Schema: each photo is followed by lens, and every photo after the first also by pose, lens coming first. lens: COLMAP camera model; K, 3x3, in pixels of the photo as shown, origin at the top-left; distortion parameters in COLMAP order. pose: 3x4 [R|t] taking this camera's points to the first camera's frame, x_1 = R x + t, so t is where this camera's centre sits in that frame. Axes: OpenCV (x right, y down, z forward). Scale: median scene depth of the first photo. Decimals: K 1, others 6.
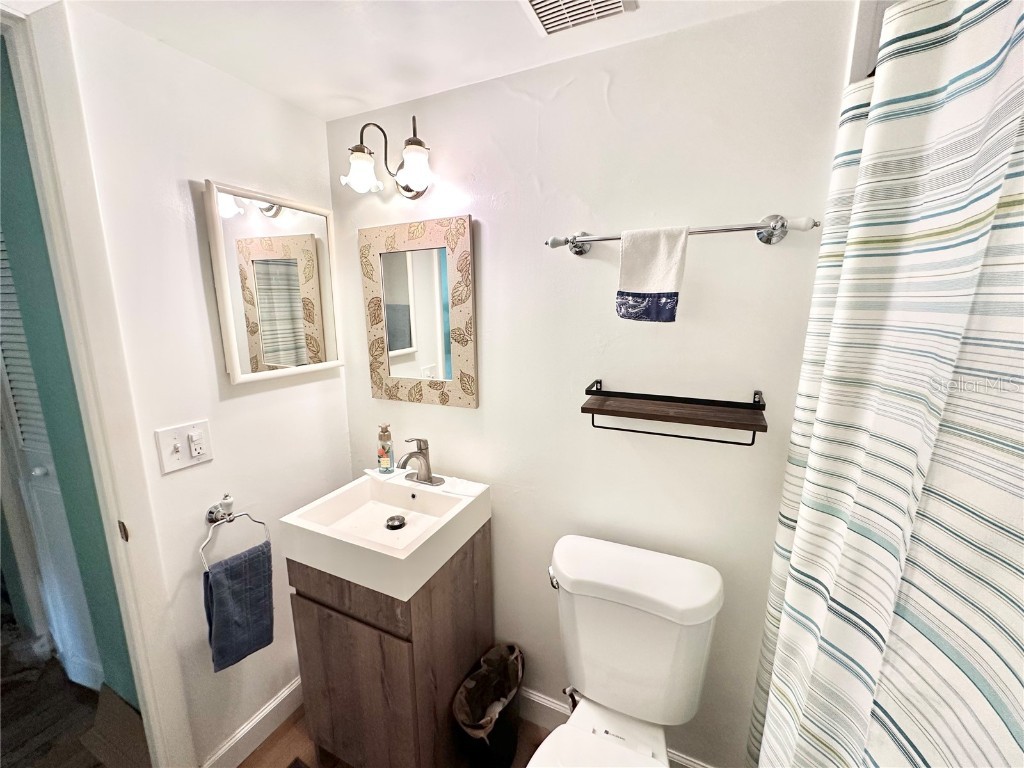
lens RADIAL K [[407.6, 0, 512.6], [0, 407.6, 382.2], [0, 0, 1]] dist [-0.000731, -0.000228]
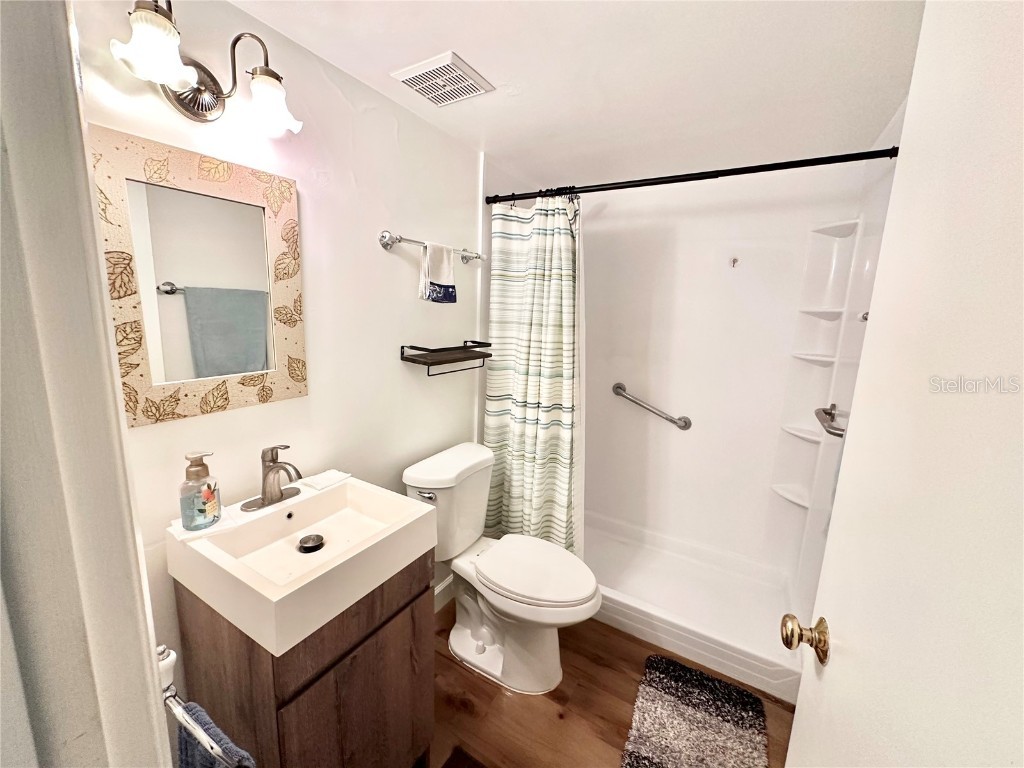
lens RADIAL K [[407.6, 0, 512.6], [0, 407.6, 382.2], [0, 0, 1]] dist [-0.000731, -0.000228]
pose [[0.100062, -0.166941, 0.980876, -1.007879], [0.150847, 0.976974, 0.150888, -0.035152], [-0.983480, 0.132864, 0.122941, 0.463966]]
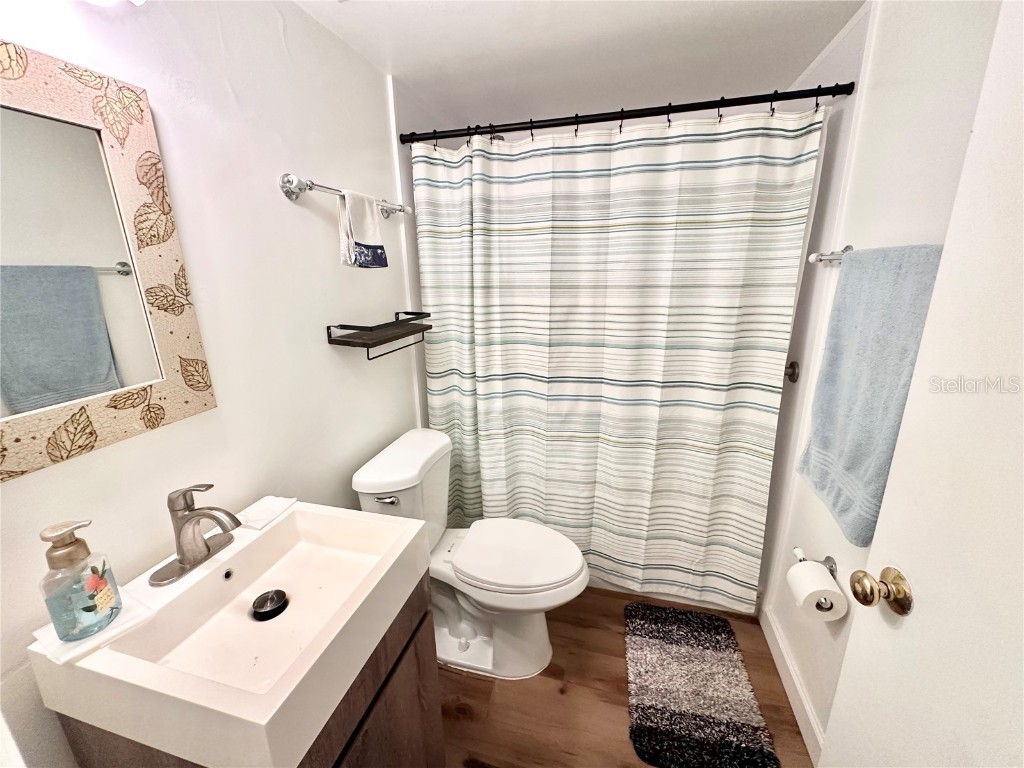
lens RADIAL K [[407.6, 0, 512.6], [0, 407.6, 382.2], [0, 0, 1]] dist [-0.000731, -0.000228]
pose [[-0.168816, -0.253417, 0.952513, -0.858027], [0.205197, 0.936173, 0.285437, -0.069169], [-0.964051, 0.243640, -0.106040, 0.638972]]
